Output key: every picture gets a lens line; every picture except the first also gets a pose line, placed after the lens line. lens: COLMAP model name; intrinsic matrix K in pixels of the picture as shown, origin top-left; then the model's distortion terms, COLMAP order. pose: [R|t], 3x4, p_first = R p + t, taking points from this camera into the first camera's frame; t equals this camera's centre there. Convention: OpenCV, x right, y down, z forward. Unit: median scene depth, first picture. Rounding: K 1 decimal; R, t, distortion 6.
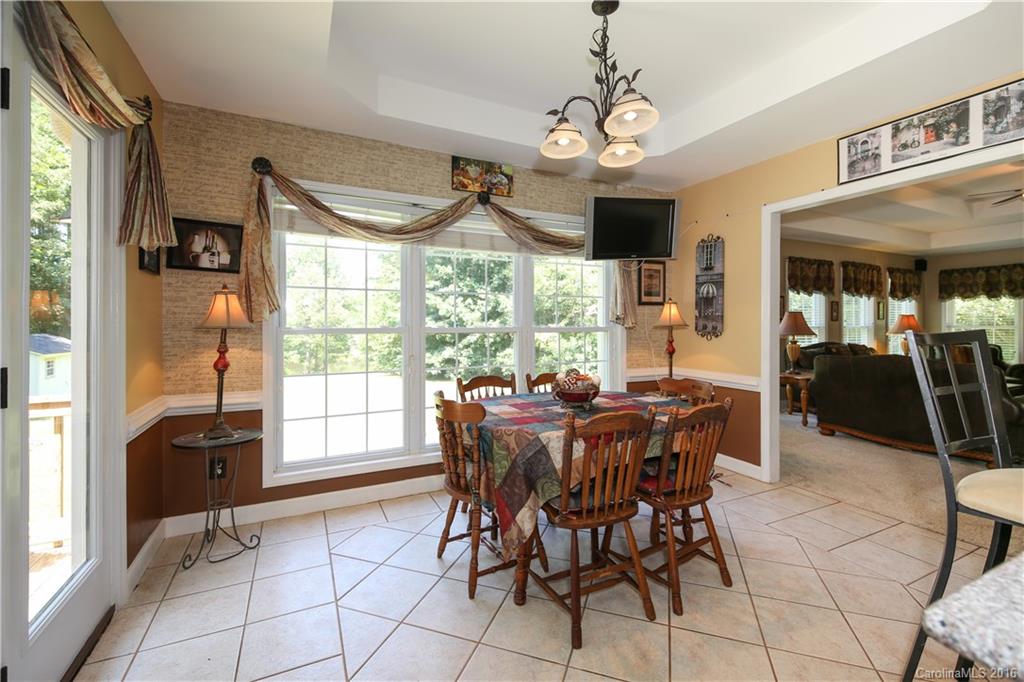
lens RADIAL K [[443.0, 0, 514.3], [0, 443.0, 322.0], [0, 0, 1]] dist [0.001494, -0.000199]
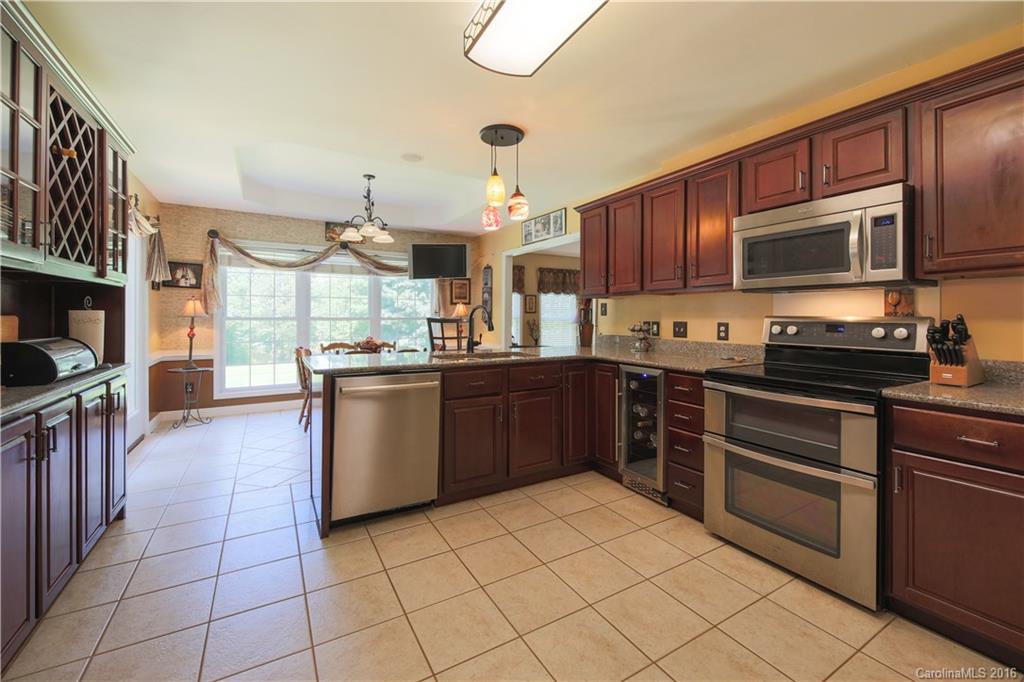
lens RADIAL K [[419.1, 0, 512.0], [0, 419.1, 316.5], [0, 0, 1]] dist [-0.000561, -0.000037]
pose [[0.996762, 0.003790, 0.080321, 0.564312], [-0.004278, 0.999973, 0.005910, -0.004697], [-0.080296, -0.006235, 0.996752, -0.896878]]
